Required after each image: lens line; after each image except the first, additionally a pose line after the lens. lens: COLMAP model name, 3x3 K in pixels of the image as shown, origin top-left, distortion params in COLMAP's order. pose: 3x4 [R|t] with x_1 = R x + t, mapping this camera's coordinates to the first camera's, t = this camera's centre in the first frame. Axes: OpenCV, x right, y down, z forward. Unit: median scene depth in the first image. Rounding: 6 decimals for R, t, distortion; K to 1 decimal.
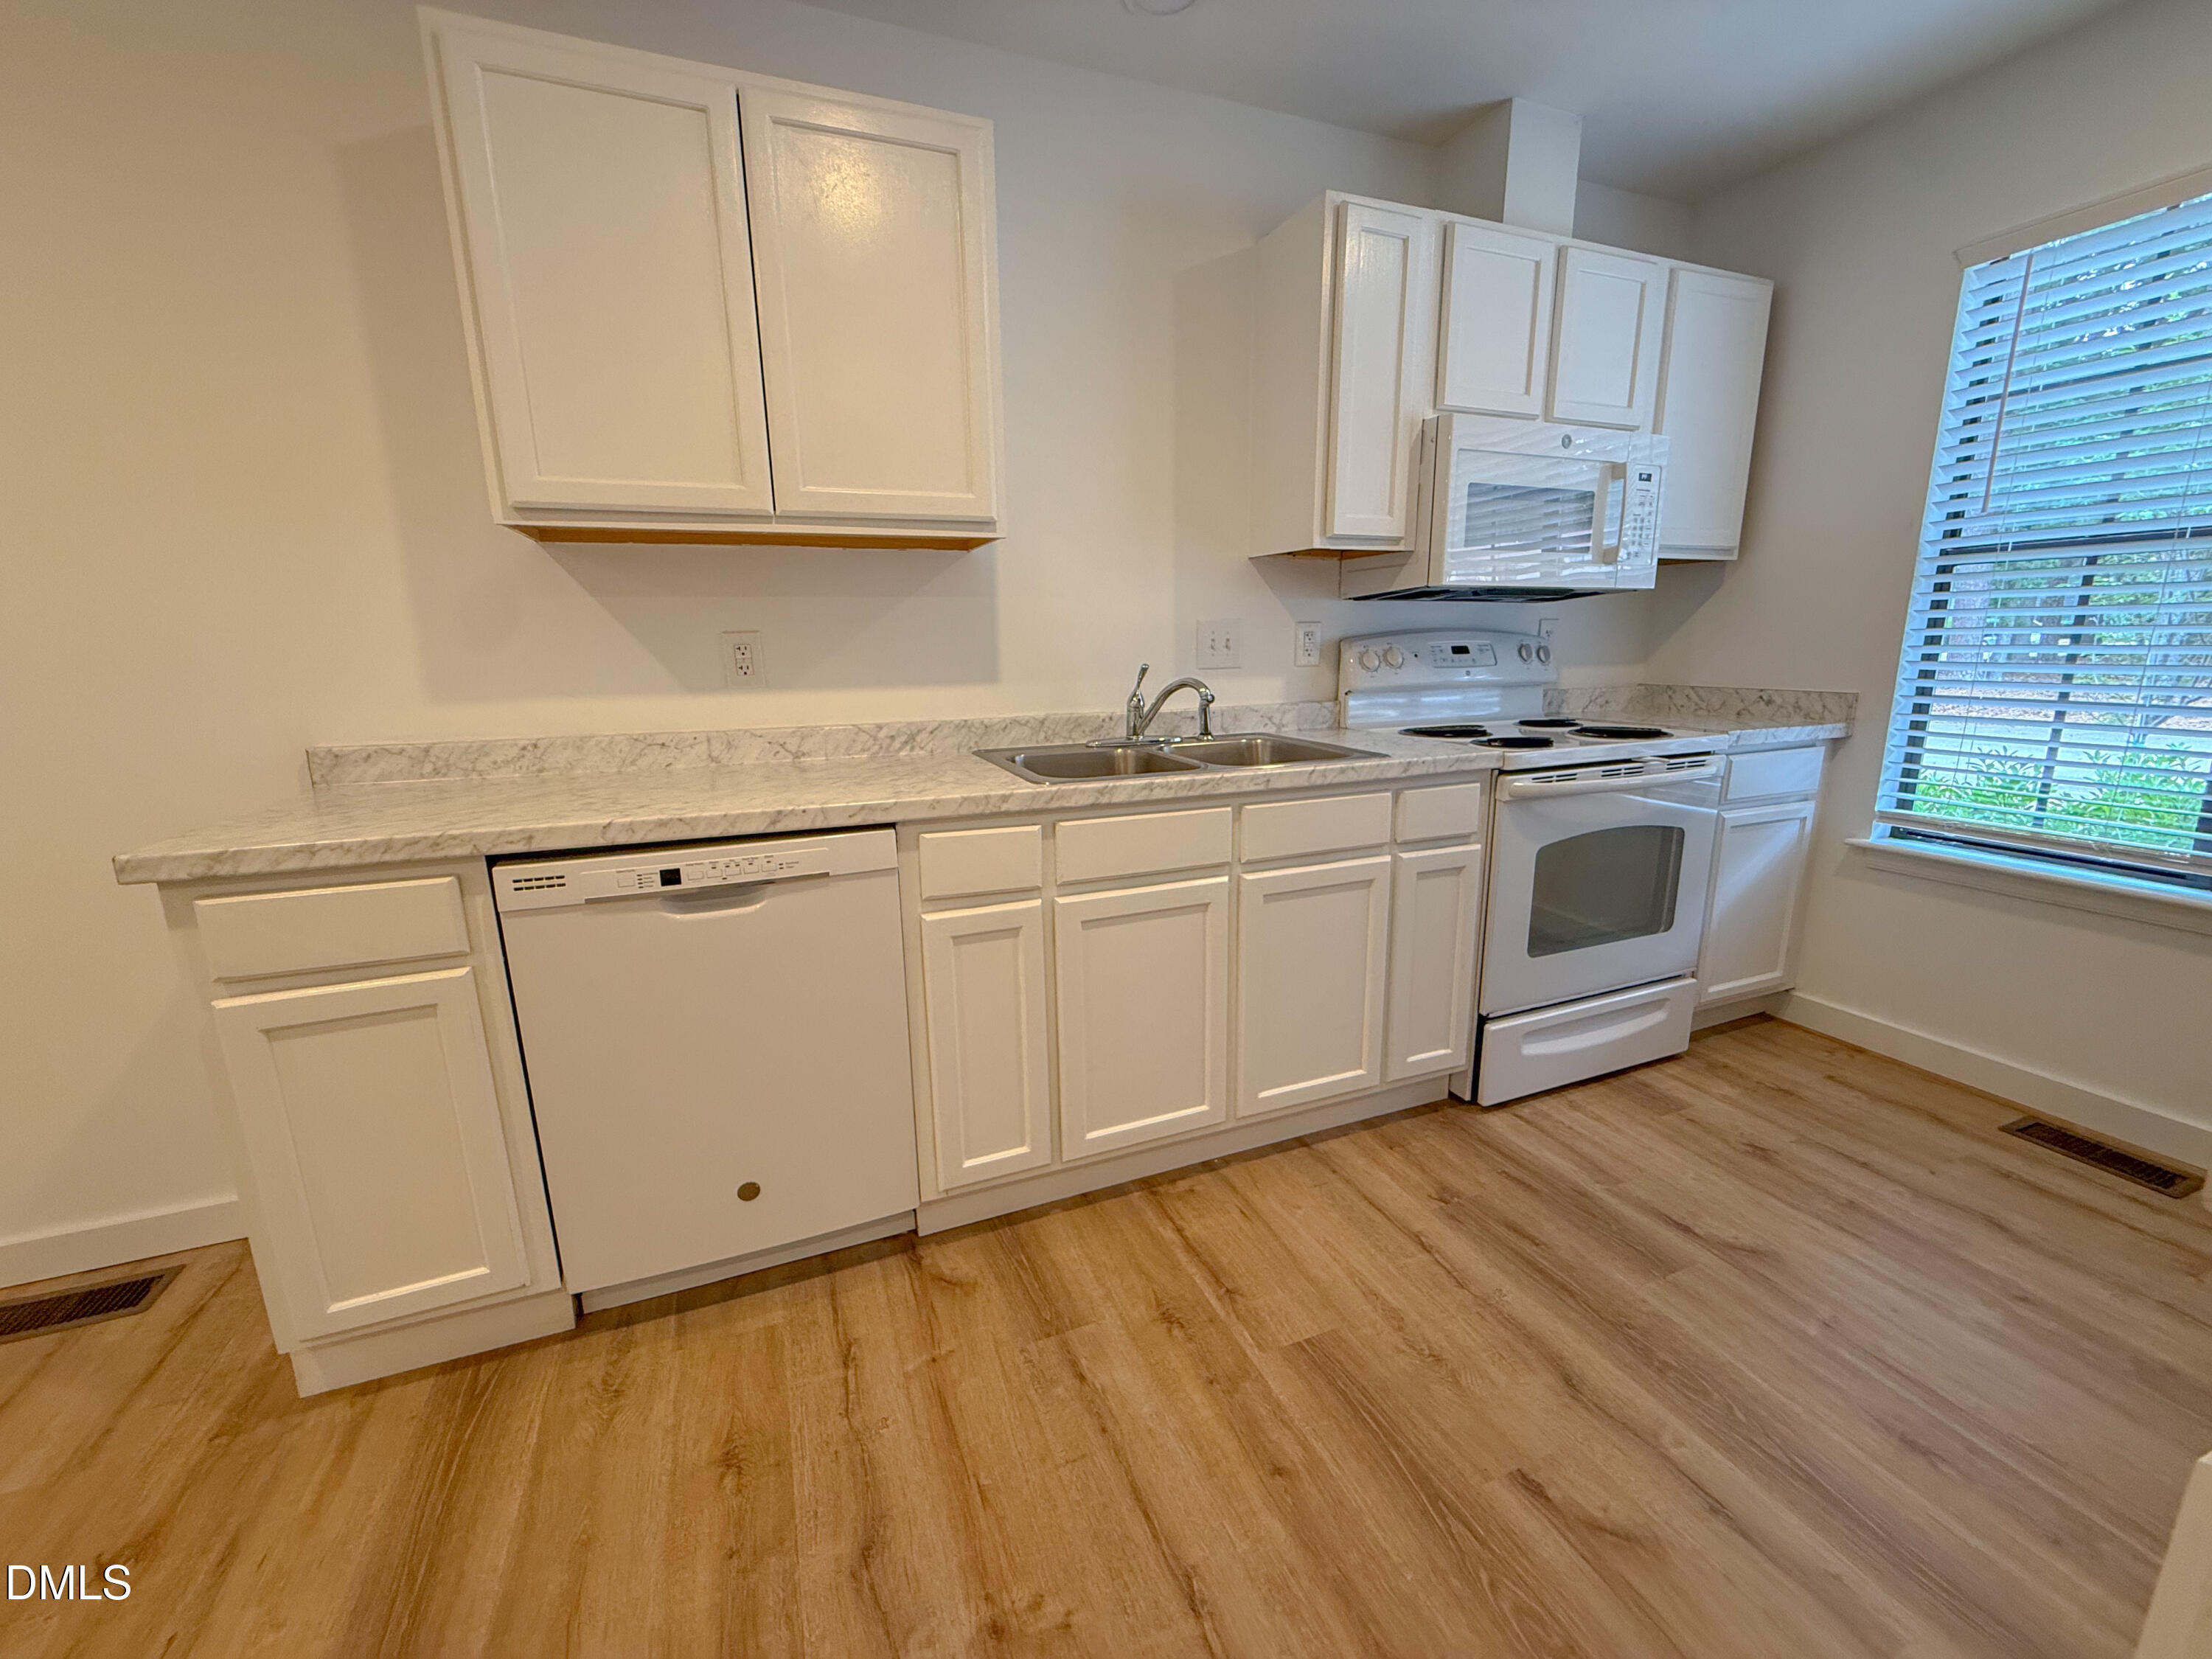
lens RADIAL K [[884.0, 0, 1095.1], [0, 884.0, 827.7], [0, 0, 1]] dist [-0.001061, 0.000996]
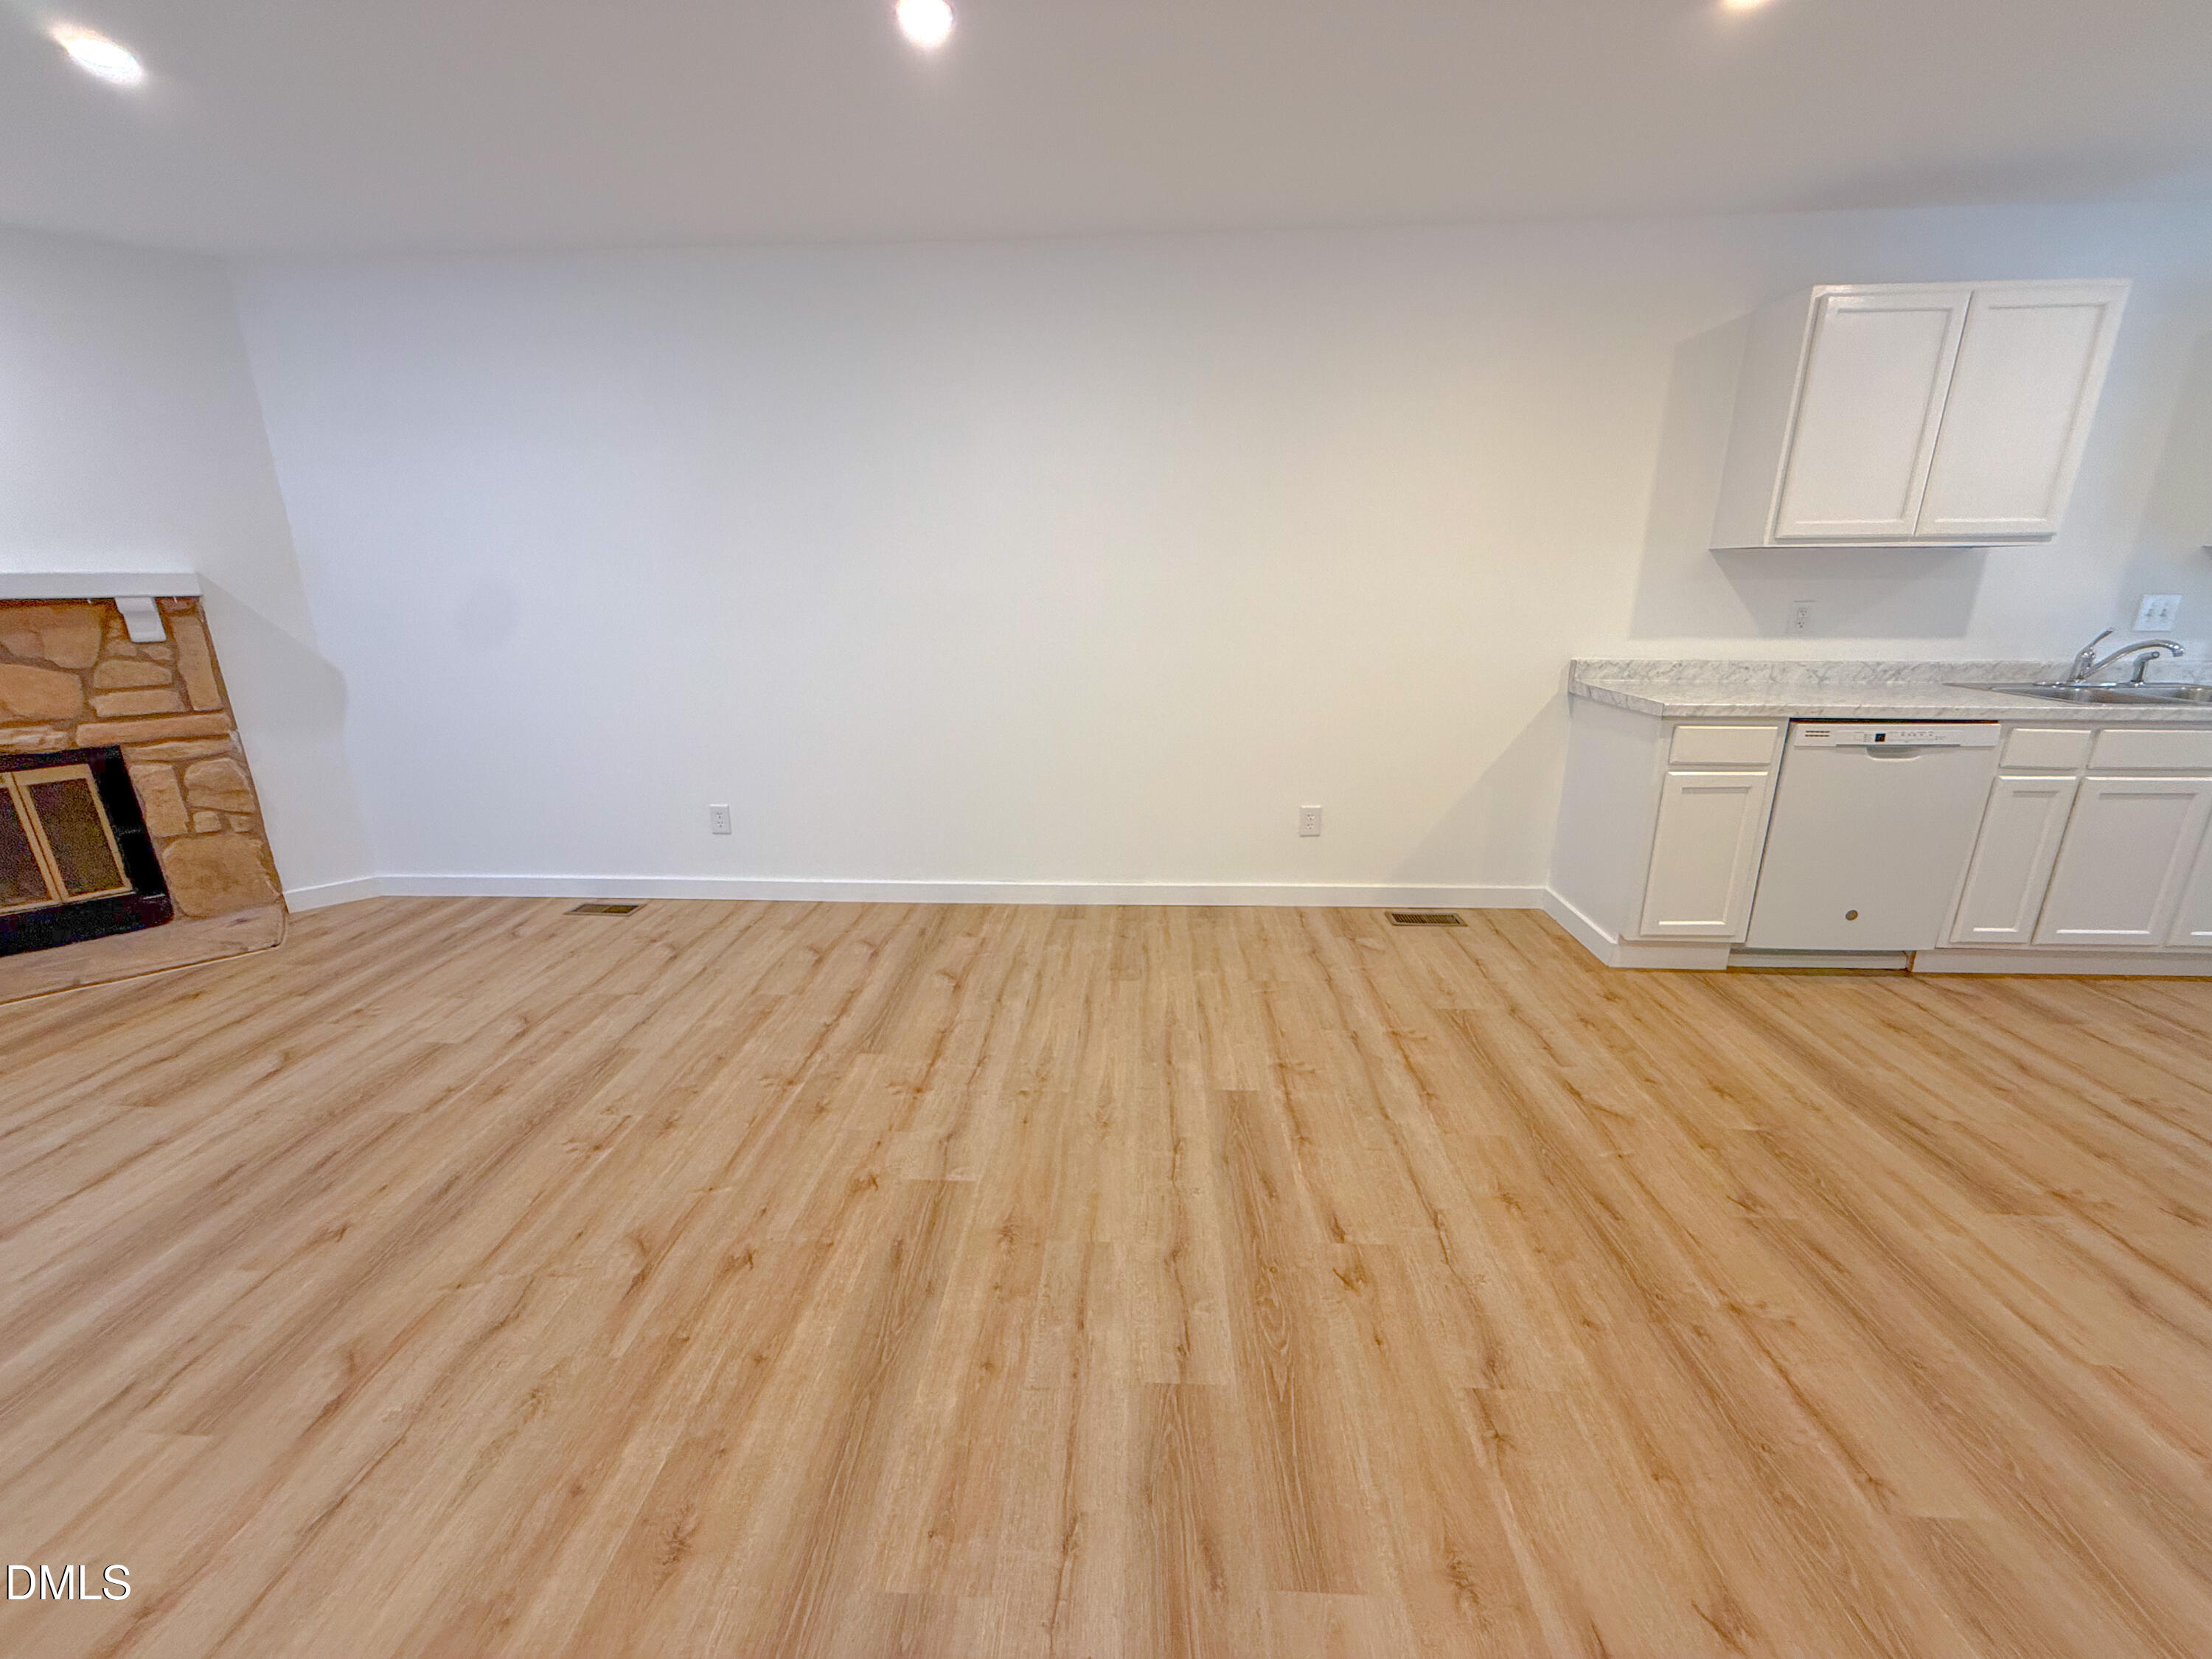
lens RADIAL K [[884.0, 0, 1098.4], [0, 884.0, 825.0], [0, 0, 1]] dist [-0.001061, 0.000996]
pose [[0.906217, 0.125449, -0.403773, -0.983661], [-0.096782, 0.991161, 0.090731, 0.189126], [0.411586, -0.043144, 0.910349, -1.182243]]
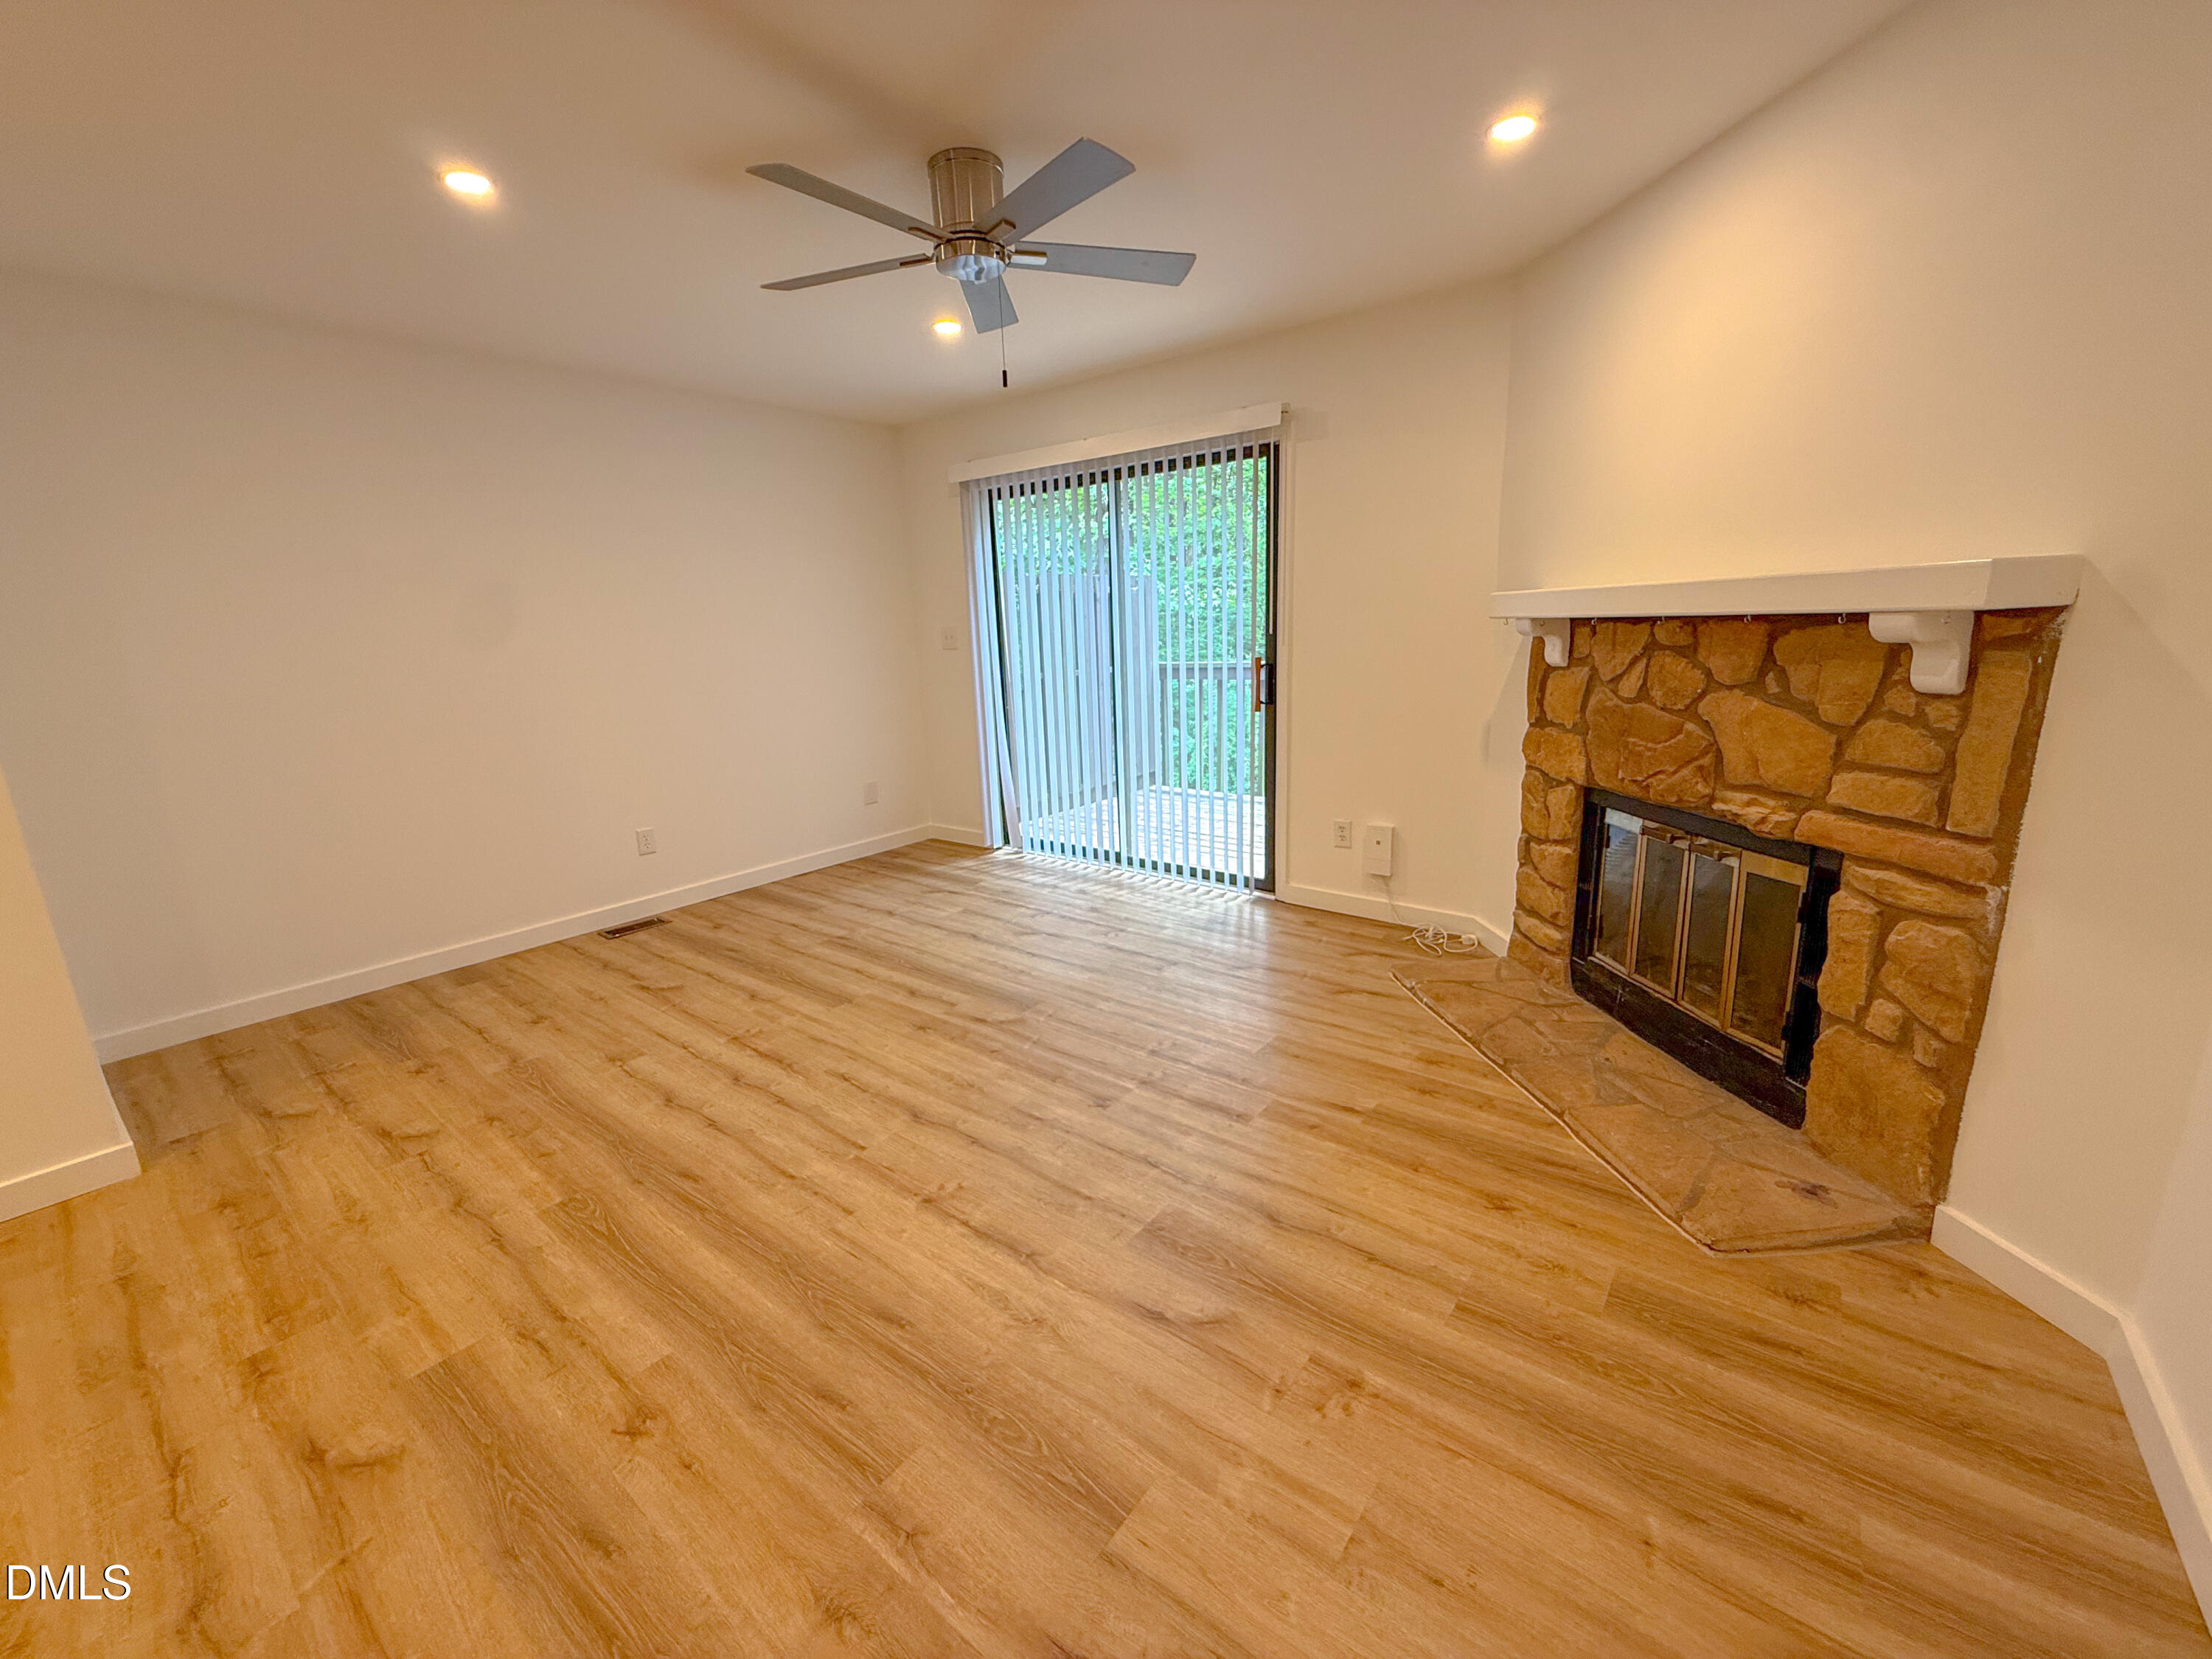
lens RADIAL K [[884.0, 0, 1097.1], [0, 884.0, 830.2], [0, 0, 1]] dist [-0.001061, 0.000996]
pose [[-0.868036, 0.161014, -0.469667, -2.273429], [-0.053095, 0.910427, 0.410248, -0.047678], [0.493654, 0.381048, -0.781734, 0.070317]]
